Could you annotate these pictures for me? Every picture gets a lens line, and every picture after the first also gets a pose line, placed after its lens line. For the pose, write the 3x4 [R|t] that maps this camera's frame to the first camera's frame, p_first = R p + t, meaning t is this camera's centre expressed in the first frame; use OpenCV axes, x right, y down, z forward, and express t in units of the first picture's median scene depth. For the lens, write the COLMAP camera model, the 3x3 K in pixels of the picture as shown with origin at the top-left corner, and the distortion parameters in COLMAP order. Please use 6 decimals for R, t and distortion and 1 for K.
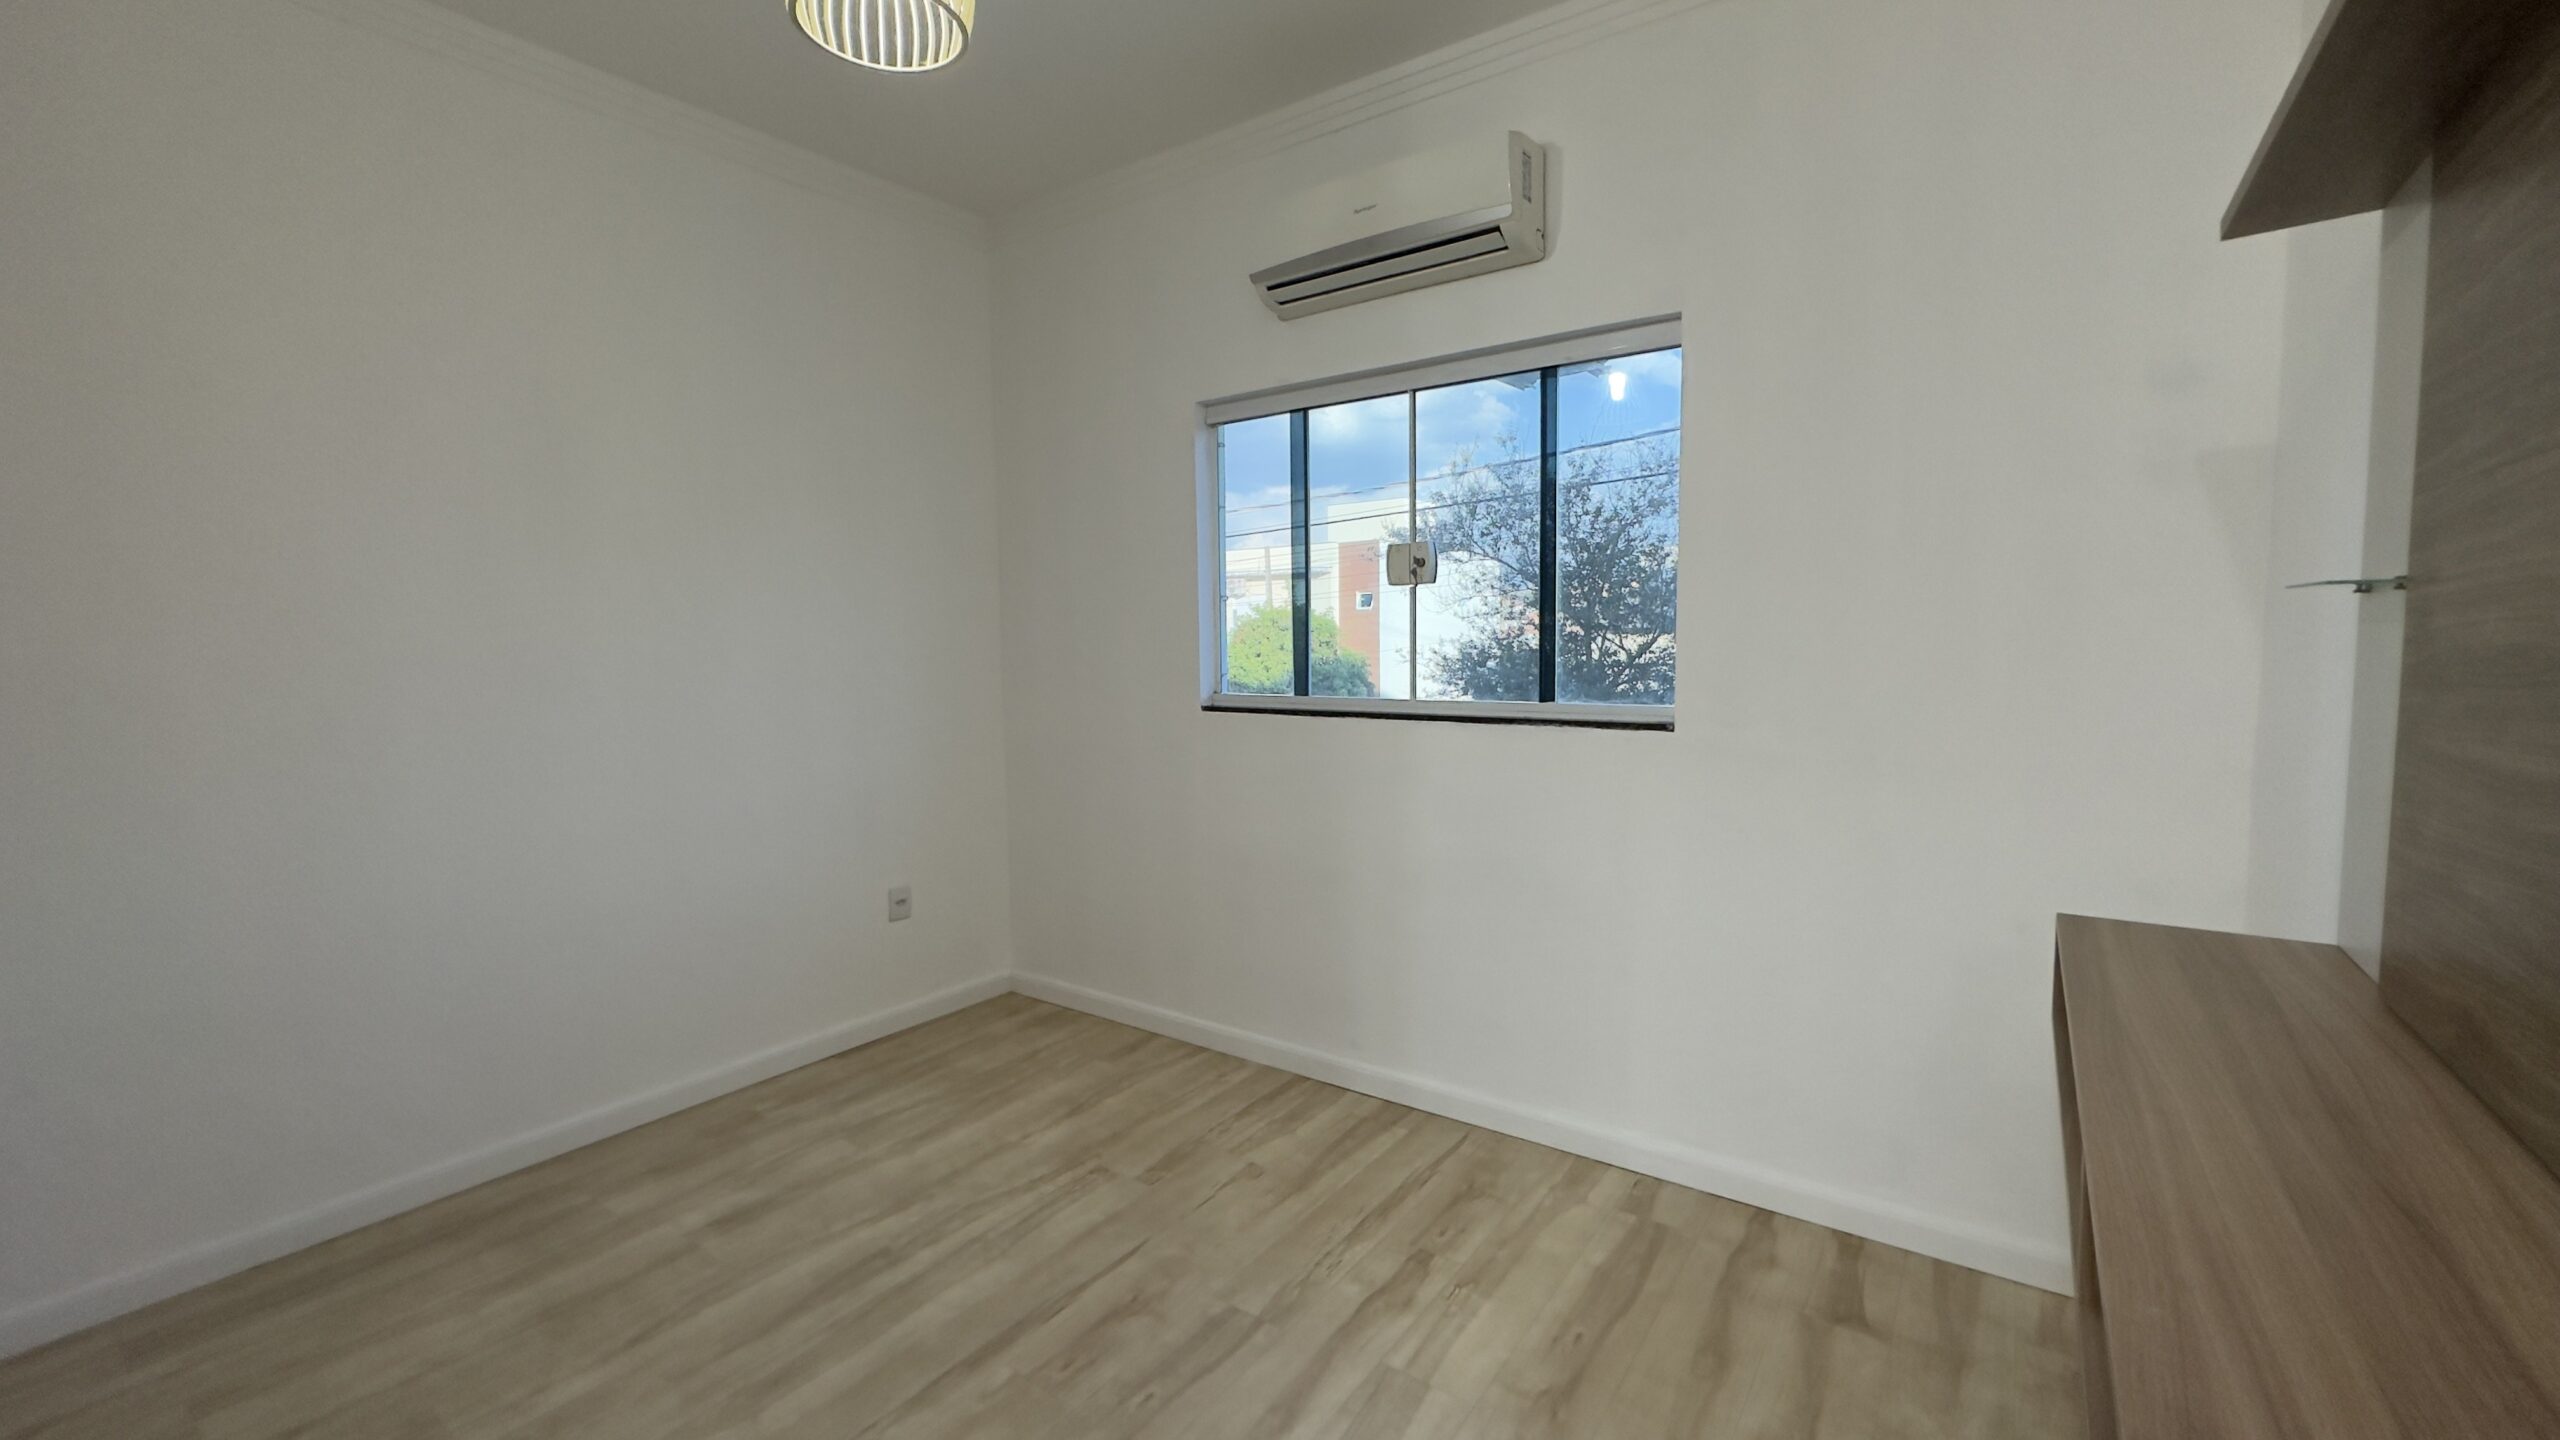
lens RADIAL K [[1026.5, 0, 1276.2], [0, 1026.5, 716.2], [0, 0, 1]] dist [-0.007190, 0.001083]
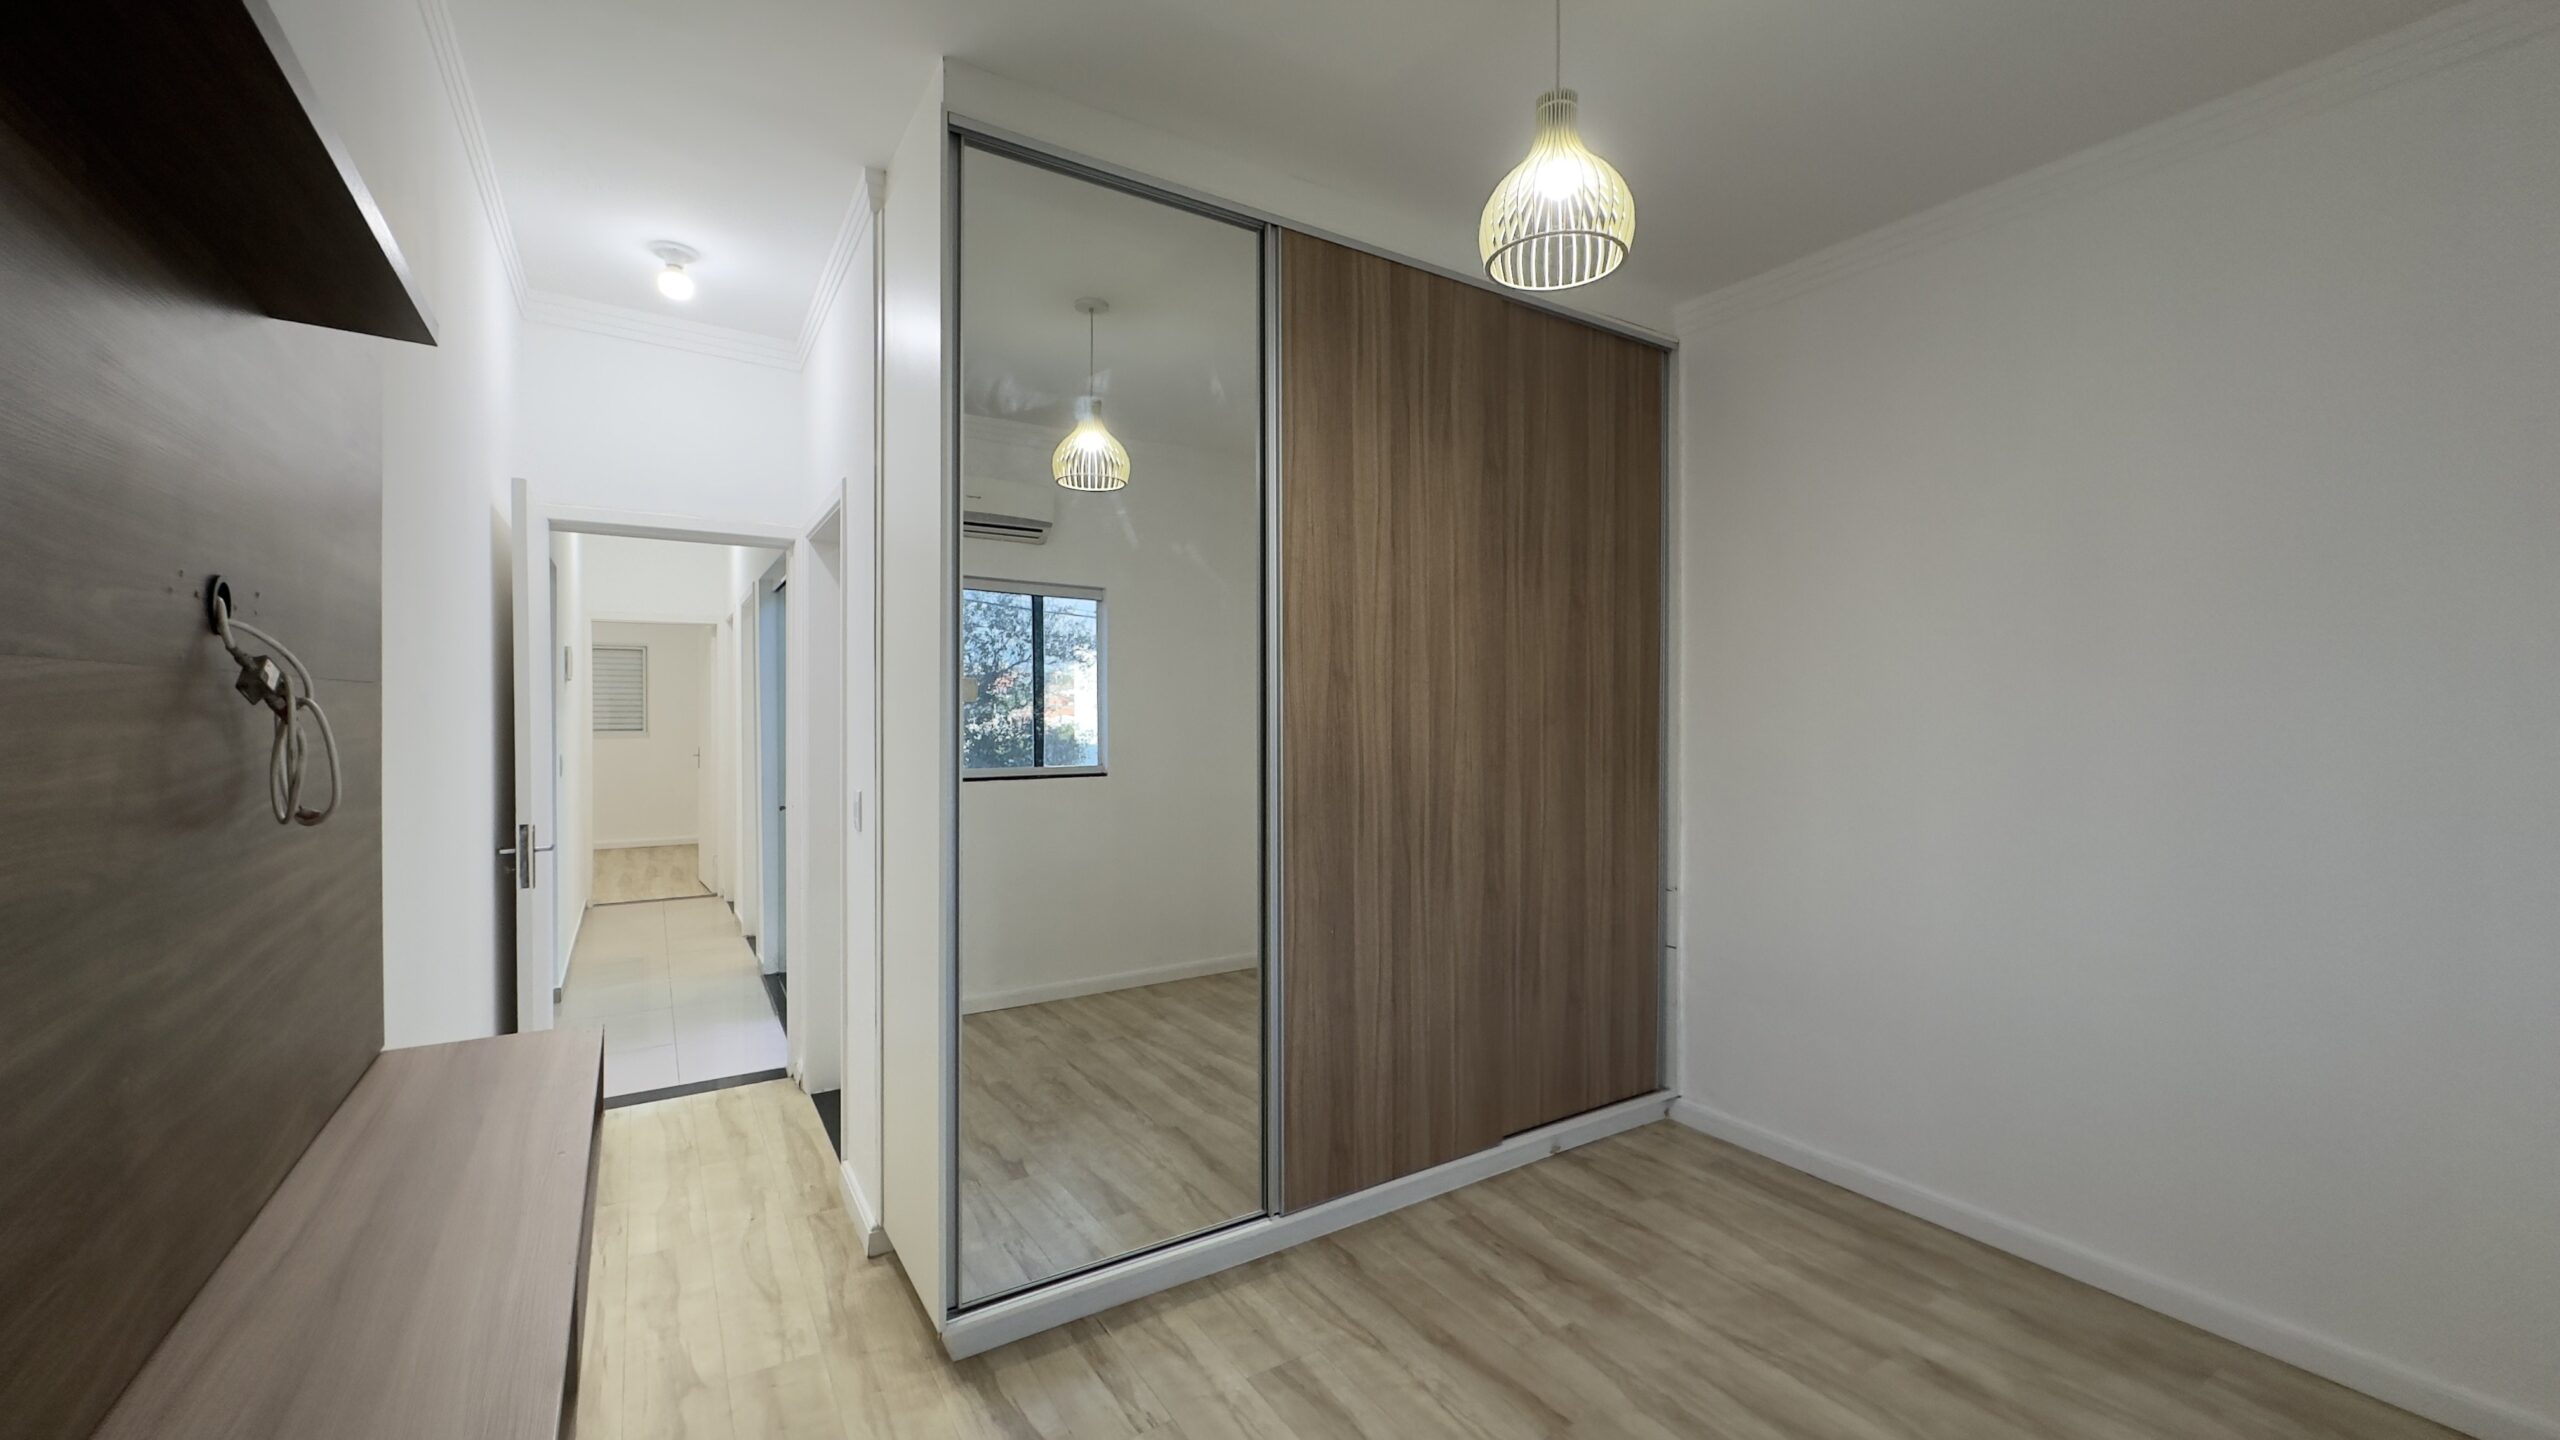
lens RADIAL K [[1026.5, 0, 1280.6], [0, 1026.5, 713.9], [0, 0, 1]] dist [-0.007190, 0.001083]
pose [[-0.386213, 0.020937, -0.922172, 0.573179], [-0.067079, 0.996458, 0.050717, -0.120175], [0.919967, 0.081446, -0.383441, 0.791235]]
